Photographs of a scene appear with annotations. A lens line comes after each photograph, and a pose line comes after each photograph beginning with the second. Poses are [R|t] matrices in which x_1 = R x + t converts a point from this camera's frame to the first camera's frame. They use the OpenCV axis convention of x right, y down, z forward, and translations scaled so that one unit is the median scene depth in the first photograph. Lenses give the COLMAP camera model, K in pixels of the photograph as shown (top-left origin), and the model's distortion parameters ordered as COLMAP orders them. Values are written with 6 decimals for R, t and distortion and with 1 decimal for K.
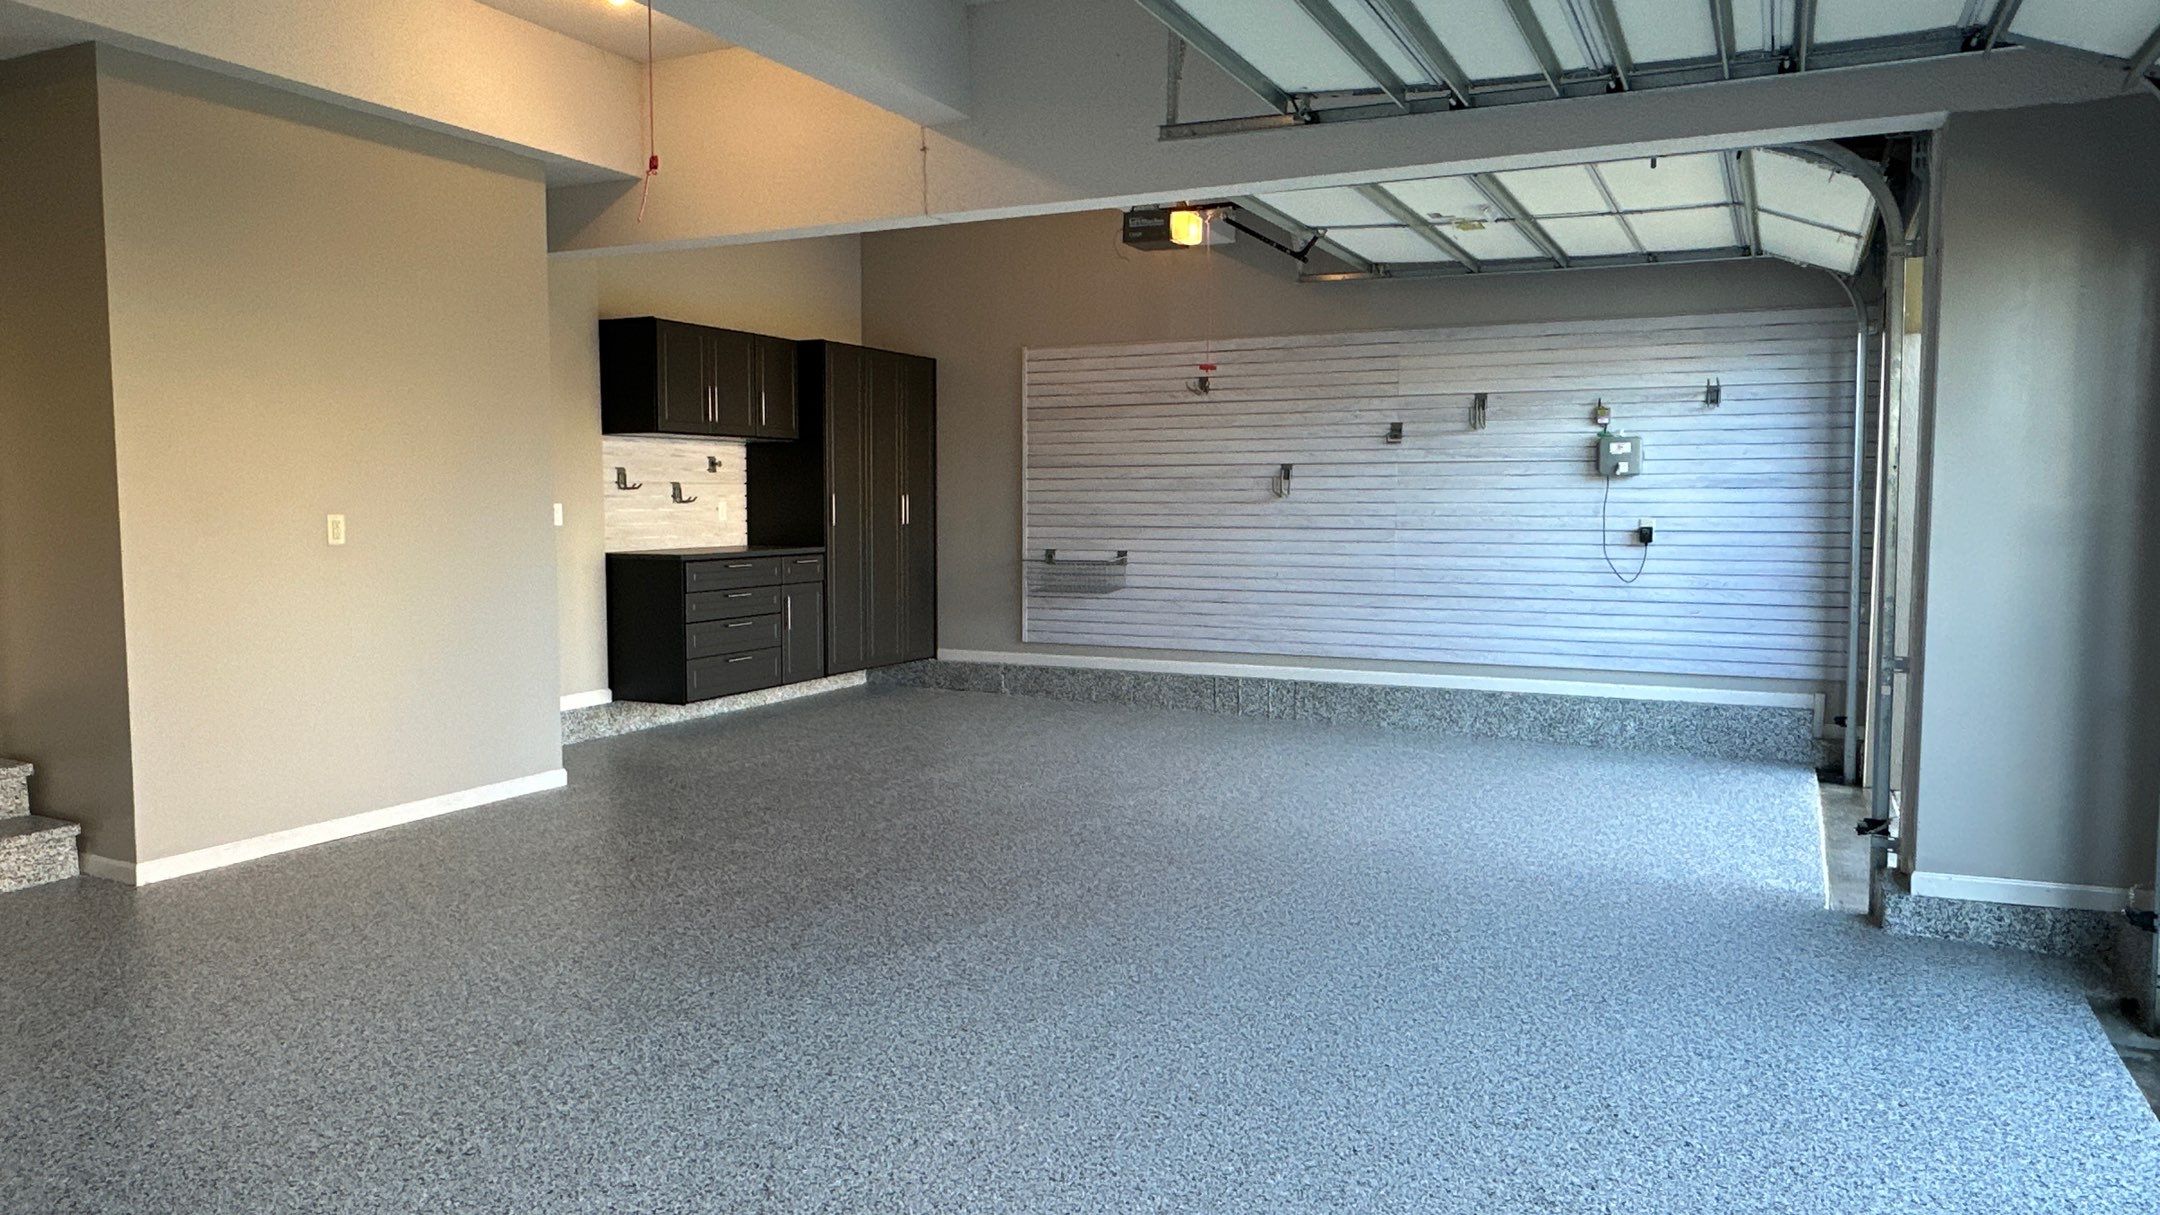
lens RADIAL K [[1438.3, 0, 1084.3], [0, 1438.3, 611.3], [0, 0, 1]] dist [-0.002473, -0.002086]
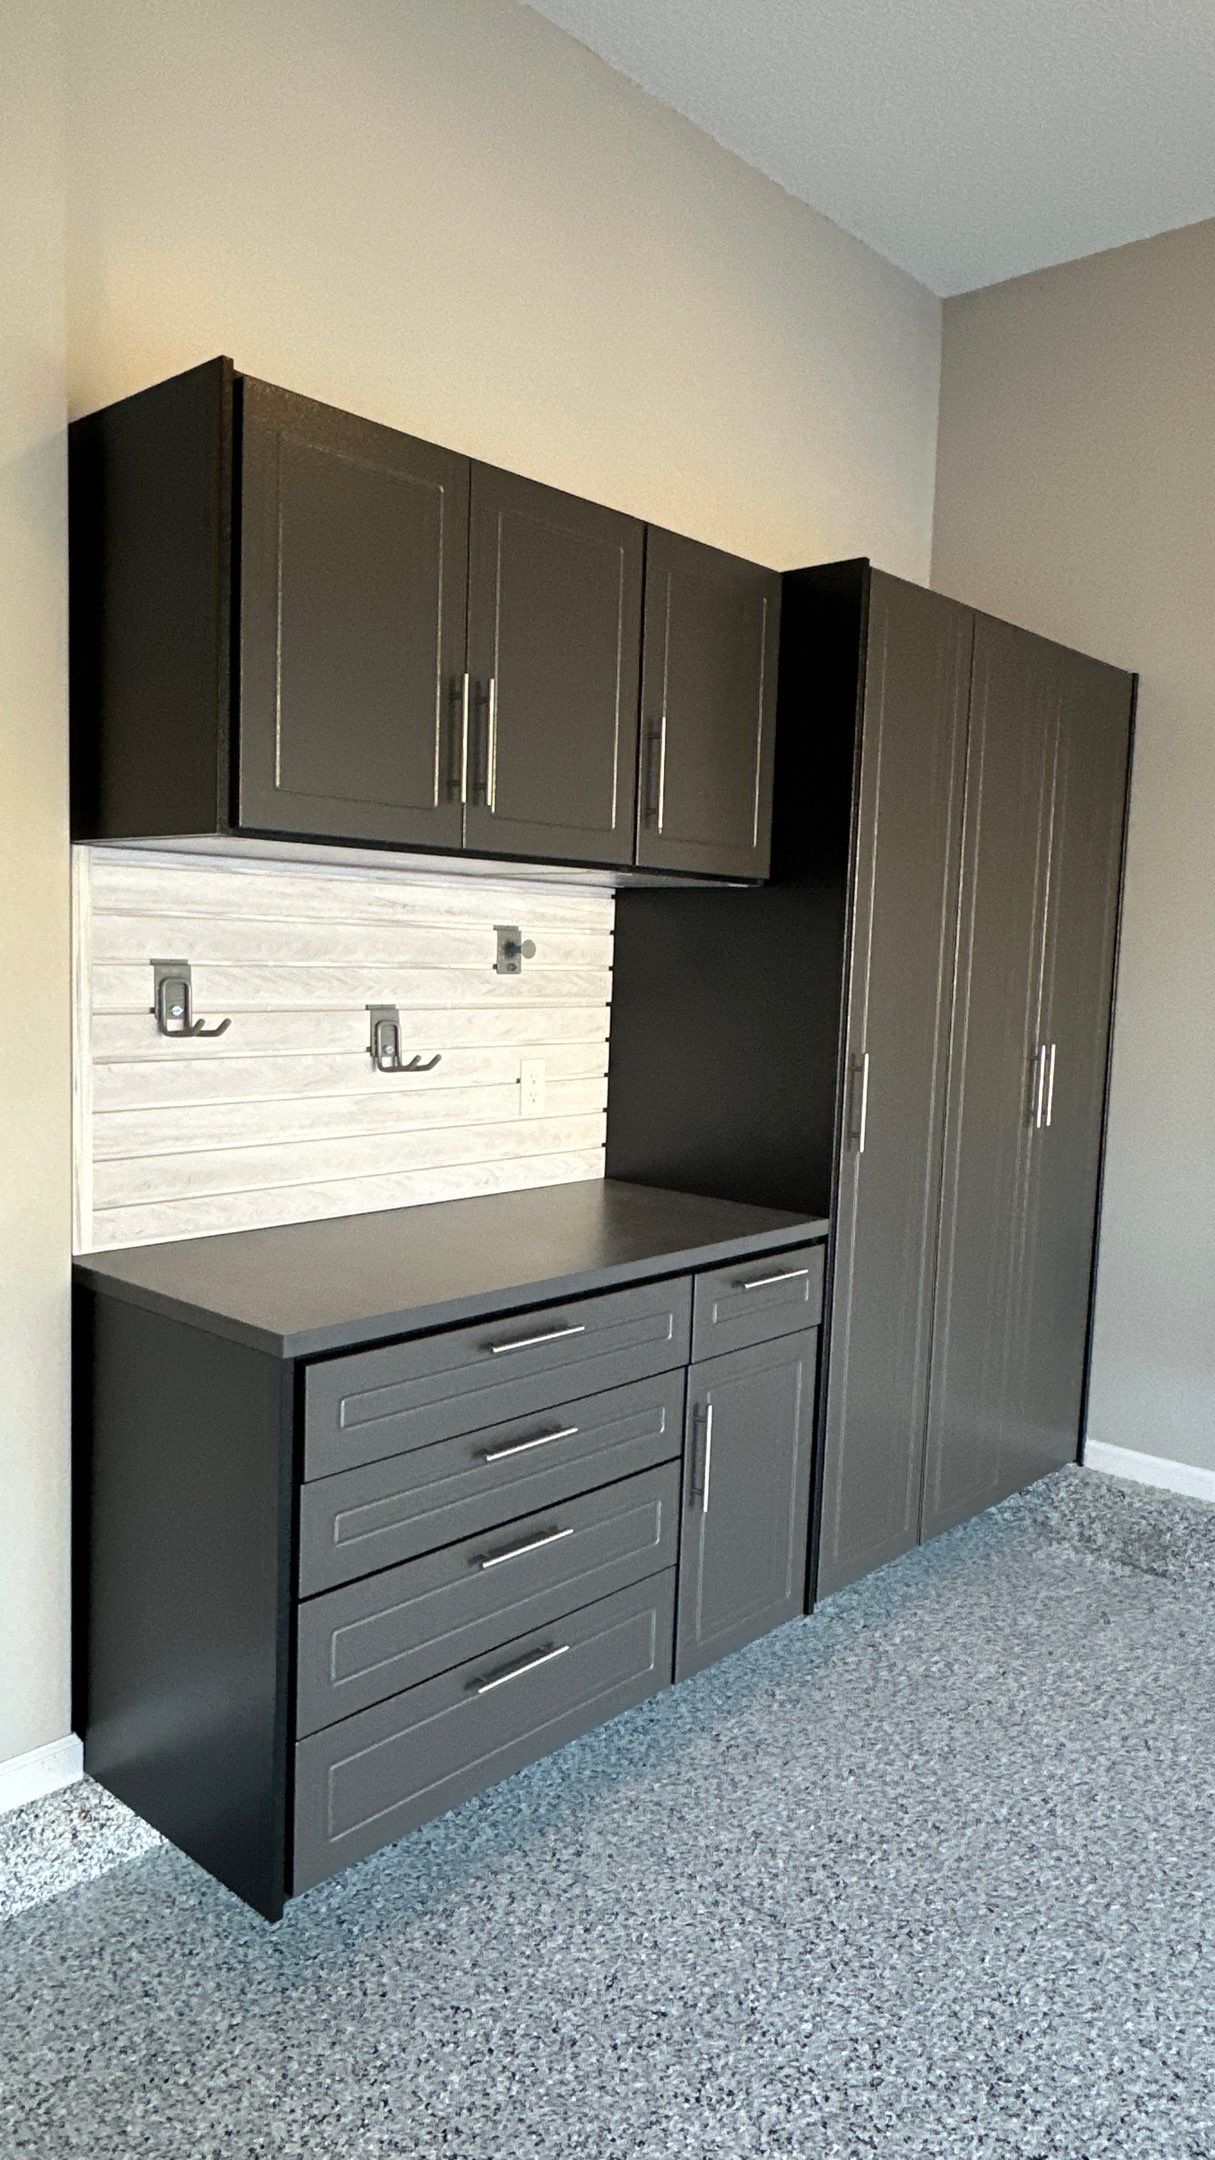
lens RADIAL K [[1434.7, 0, 607.7], [0, 1434.7, 1085.9], [0, 0, 1]] dist [-0.003643, -0.001165]
pose [[0.959140, 0.058725, -0.276769, -0.143431], [-0.055350, 0.998267, 0.019996, -0.079350], [0.277464, -0.003860, 0.960728, 0.690619]]
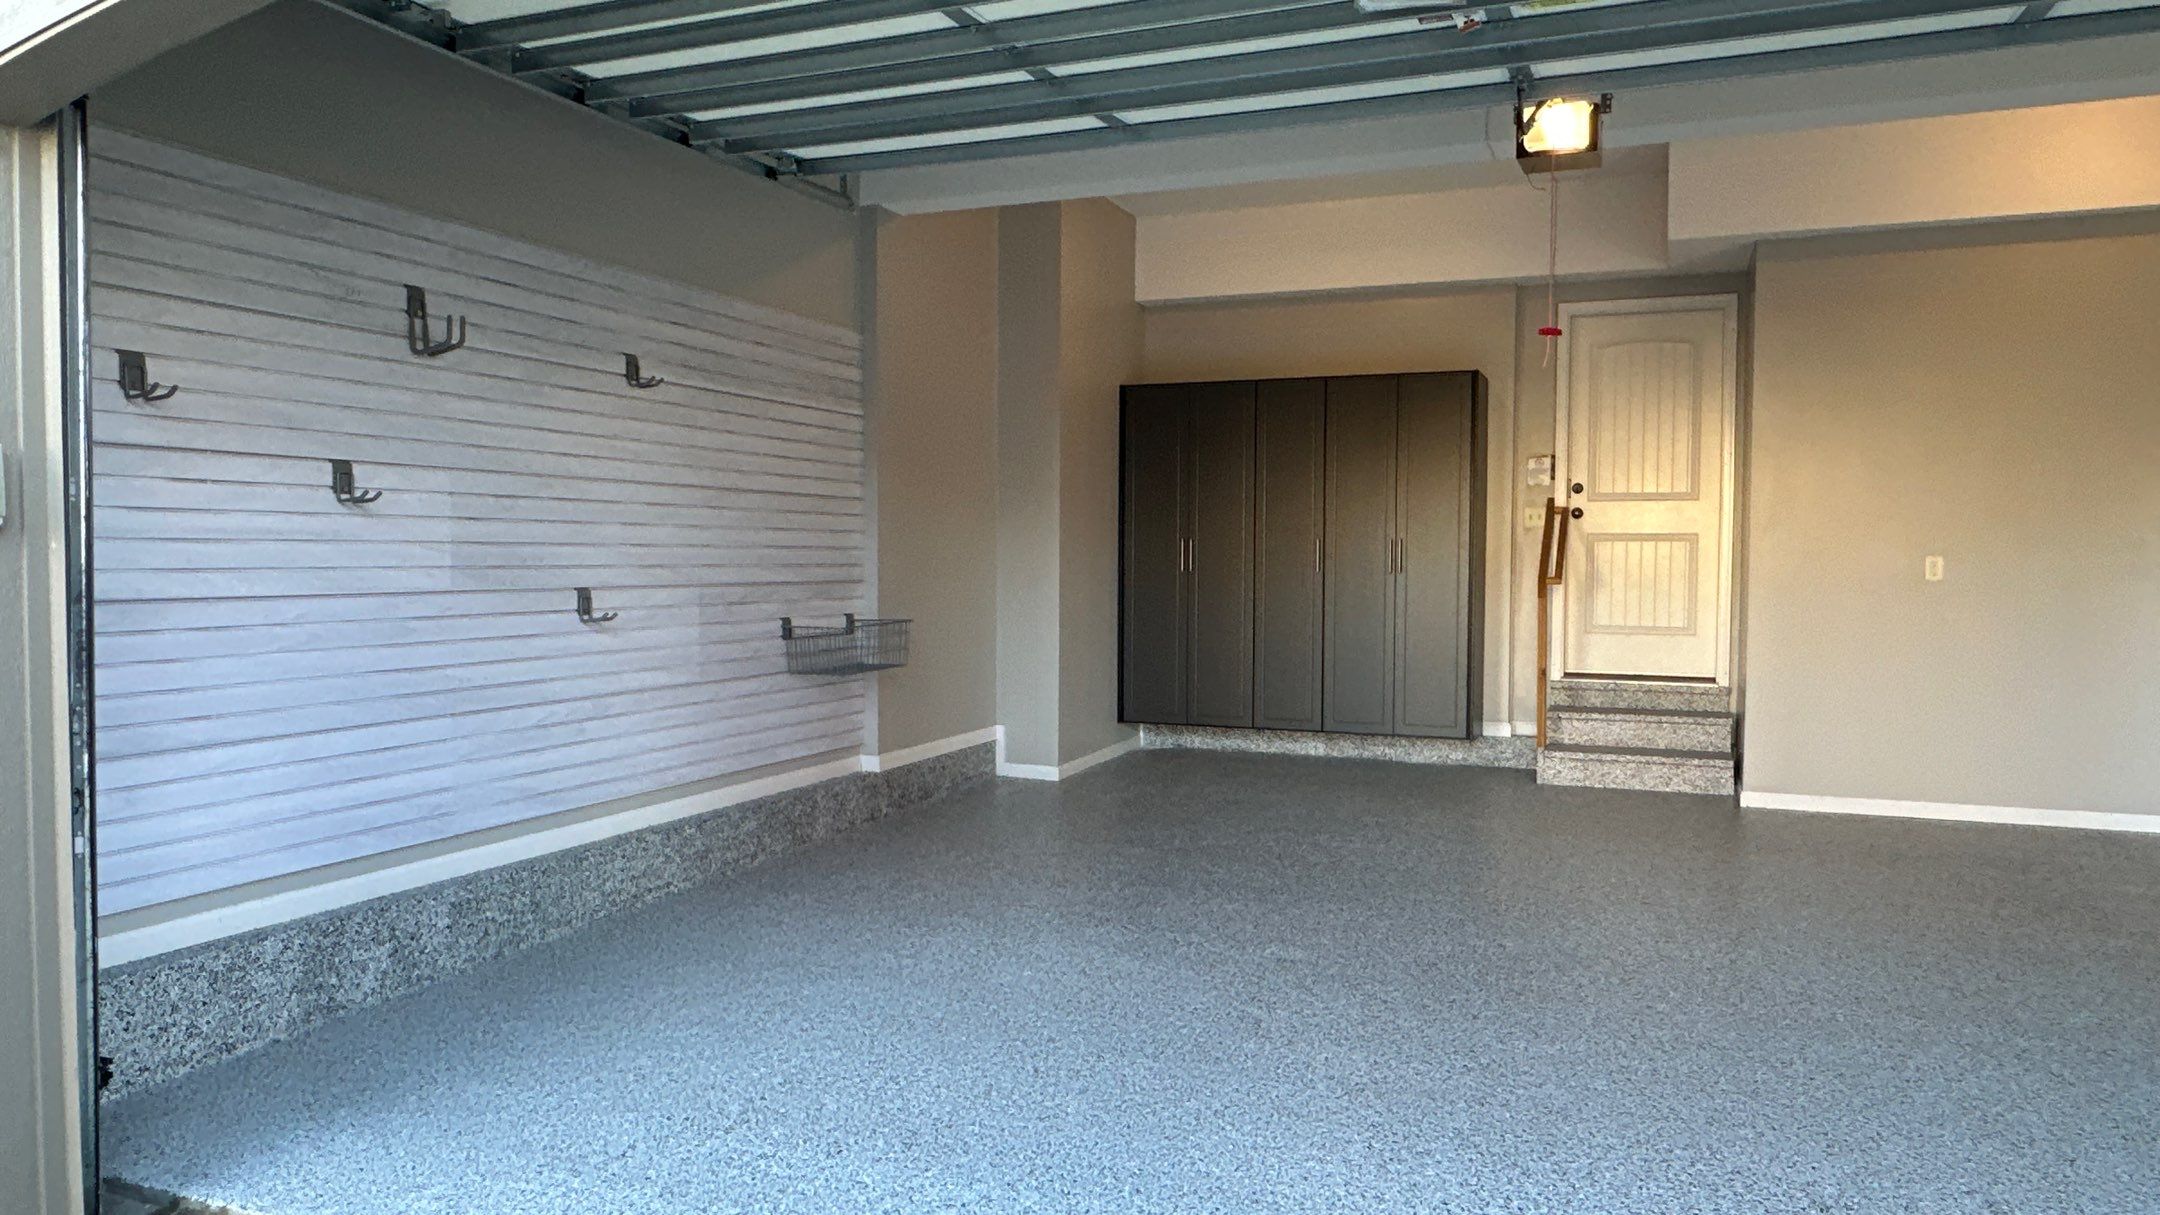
lens RADIAL K [[1439.8, 0, 1084.0], [0, 1439.8, 611.4], [0, 0, 1]] dist [-0.004321, 0.001290]
pose [[0.061759, 0.040307, -0.997277, 0.431181], [-0.083574, 0.995884, 0.035075, -0.001369], [0.994586, 0.081181, 0.064874, 0.125596]]
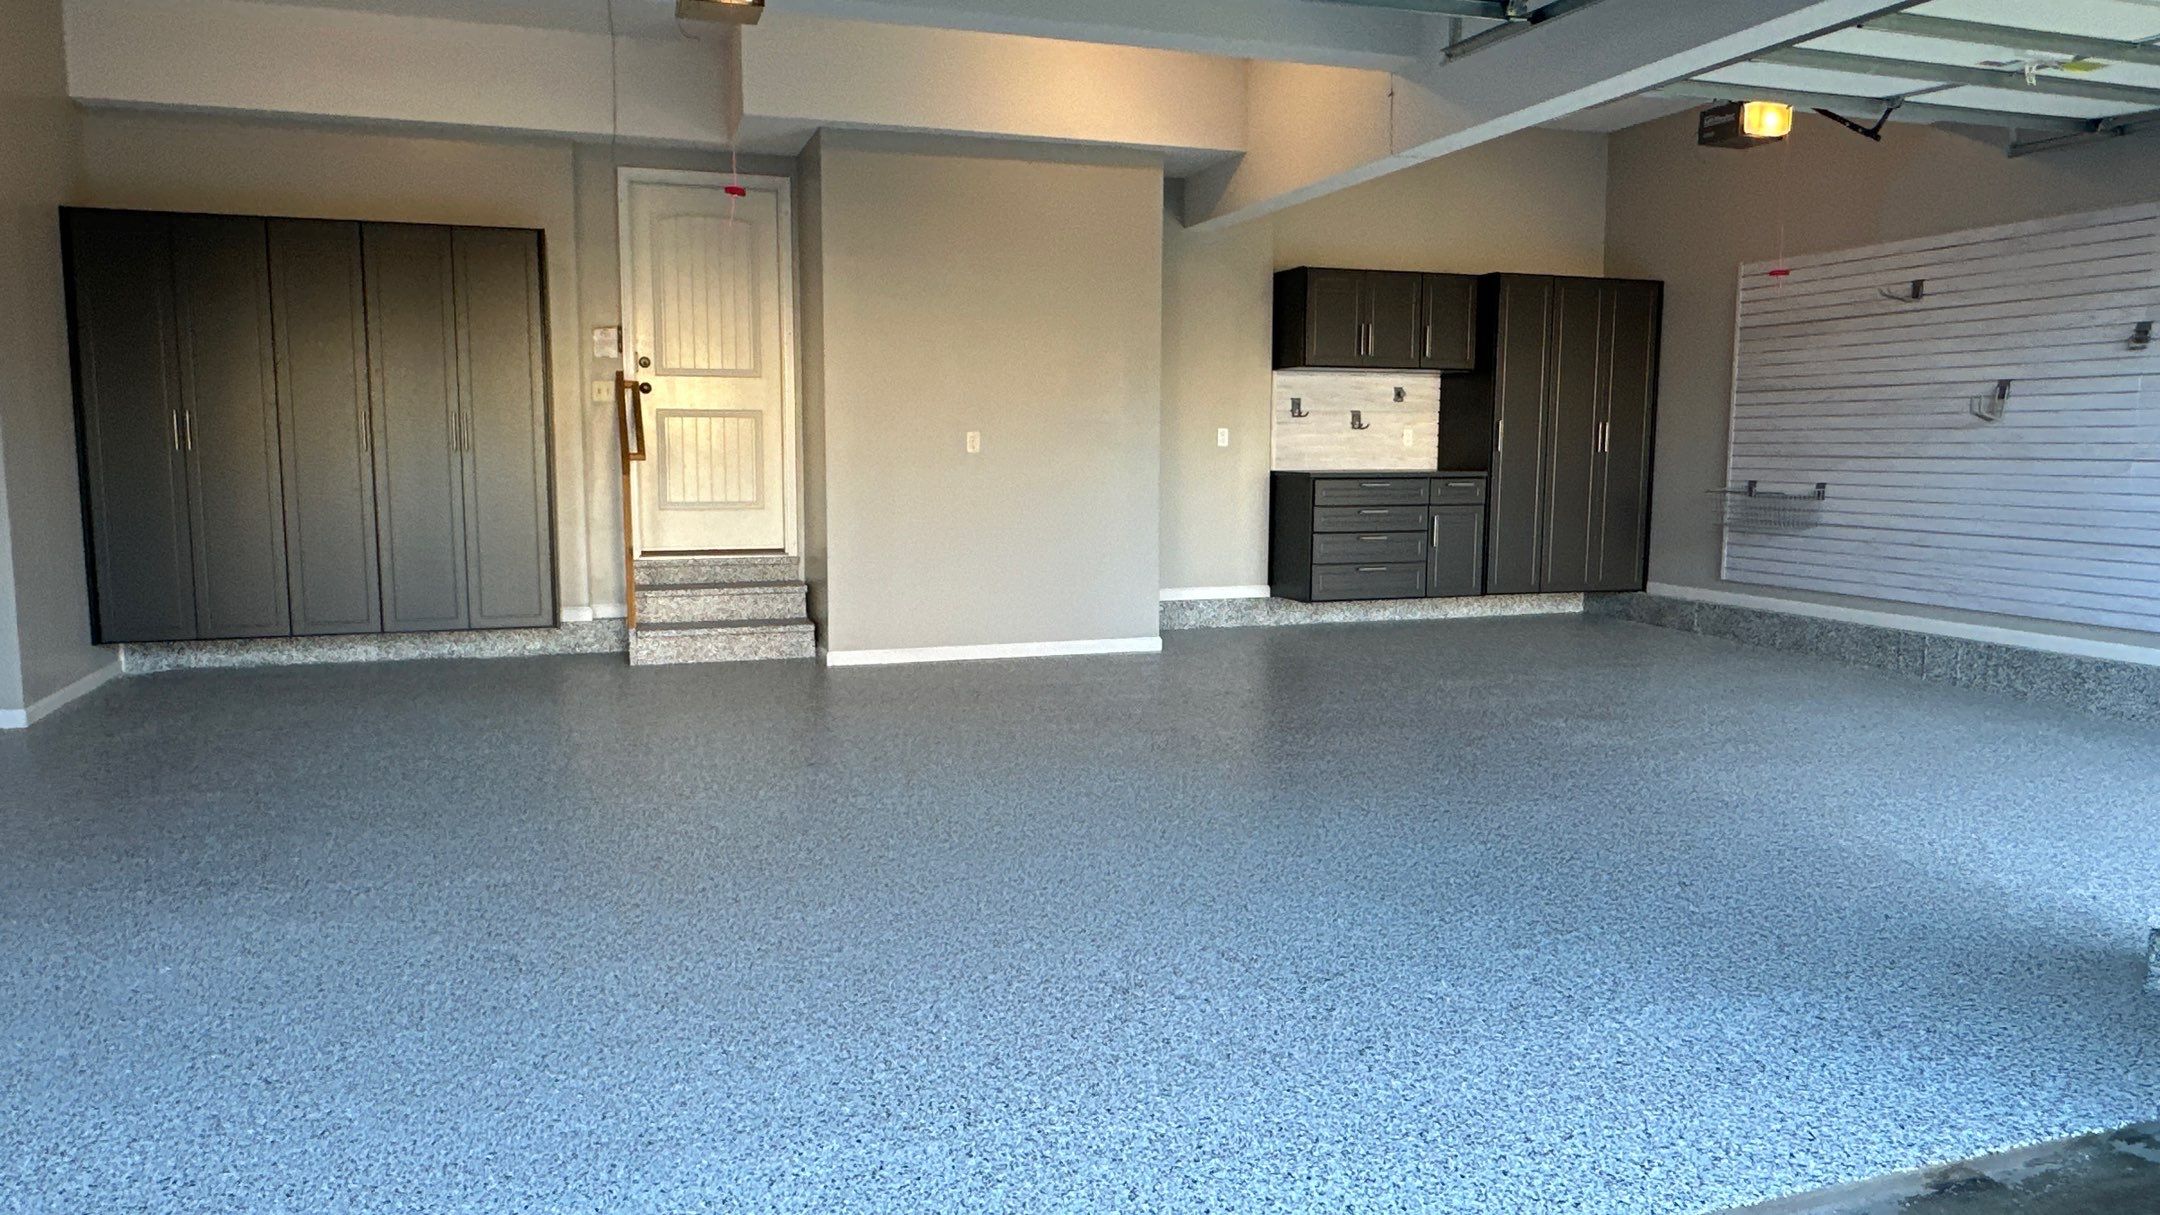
lens RADIAL K [[1438.3, 0, 1084.3], [0, 1438.3, 611.3], [0, 0, 1]] dist [-0.002473, -0.002086]
pose [[0.703489, 0.085656, -0.705526, 0.368085], [-0.059639, 0.996324, 0.061493, 0.010148], [0.708200, -0.001183, 0.706011, 0.048978]]
